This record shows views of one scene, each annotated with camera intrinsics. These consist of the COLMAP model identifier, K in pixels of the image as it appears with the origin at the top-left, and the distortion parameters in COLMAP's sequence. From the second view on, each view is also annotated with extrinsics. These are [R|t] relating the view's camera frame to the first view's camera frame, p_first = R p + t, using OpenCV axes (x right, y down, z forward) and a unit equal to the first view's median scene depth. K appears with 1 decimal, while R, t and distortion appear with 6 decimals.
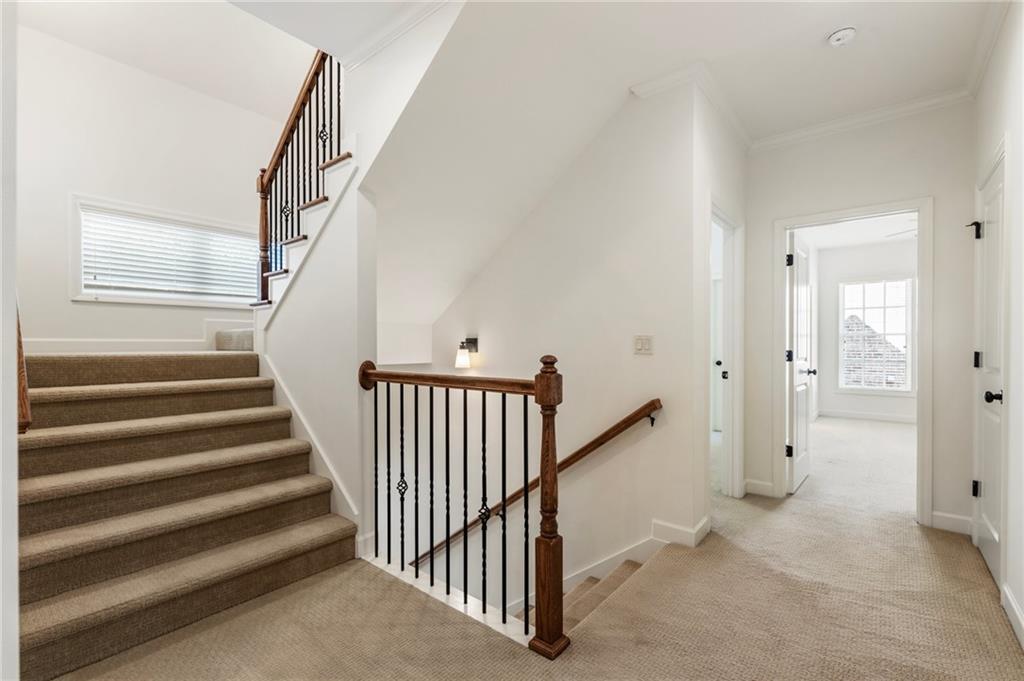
lens RADIAL K [[452.4, 0, 492.7], [0, 452.4, 347.1], [0, 0, 1]] dist [0.002740, 0.000312]
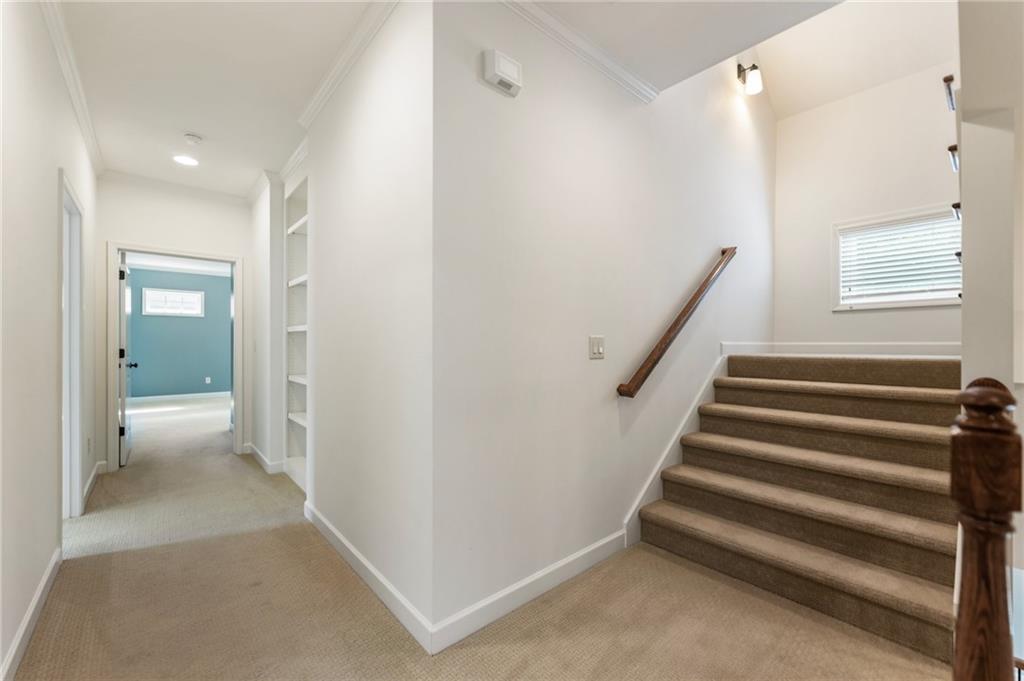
lens RADIAL K [[405.1, 0, 512.0], [0, 405.1, 340.5], [0, 0, 1]] dist [-0.000781, -0.000154]
pose [[-0.138199, -0.010274, -0.990351, 0.404764], [-0.001291, 0.999947, -0.010193, -0.016960], [0.990404, -0.000130, -0.138205, 0.436405]]
